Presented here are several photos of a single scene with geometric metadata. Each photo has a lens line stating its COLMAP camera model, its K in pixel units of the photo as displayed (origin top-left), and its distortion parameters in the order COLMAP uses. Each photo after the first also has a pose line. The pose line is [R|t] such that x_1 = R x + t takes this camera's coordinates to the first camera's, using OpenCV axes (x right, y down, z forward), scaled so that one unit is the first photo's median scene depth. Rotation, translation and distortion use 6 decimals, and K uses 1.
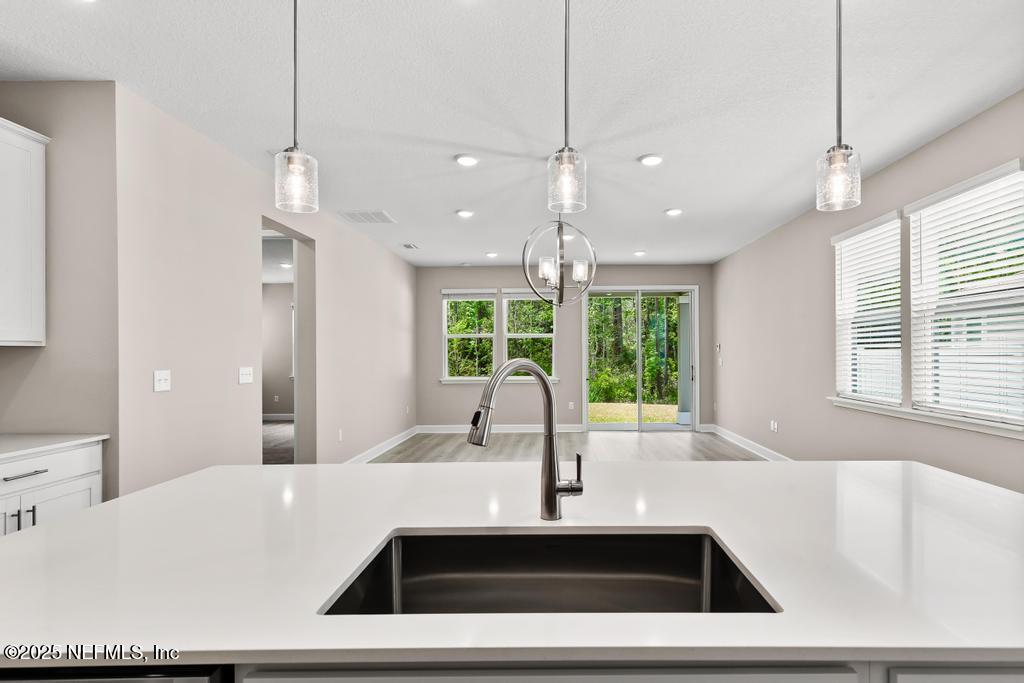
lens RADIAL K [[507.3, 0, 554.2], [0, 507.3, 348.8], [0, 0, 1]] dist [0.010483, -0.000504]
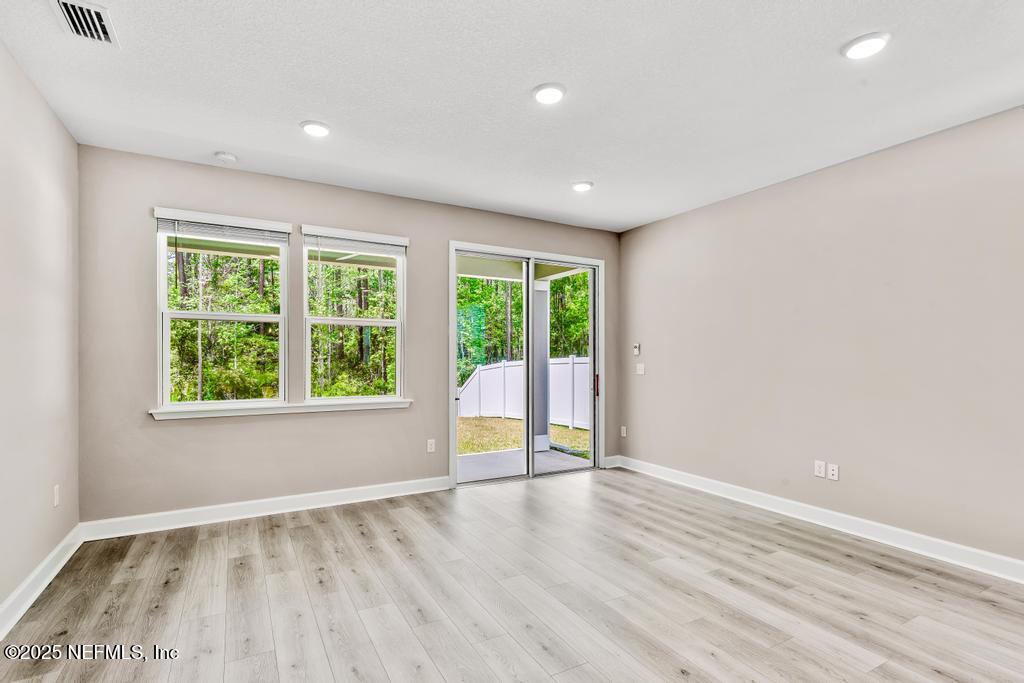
lens RADIAL K [[471.0, 0, 495.8], [0, 471.0, 358.6], [0, 0, 1]] dist [0.004657, -0.001049]
pose [[0.869720, 0.006703, 0.493501, -0.182076], [-0.011956, 0.999900, 0.007489, 0.009094], [-0.493401, -0.012414, 0.869713, 0.542661]]
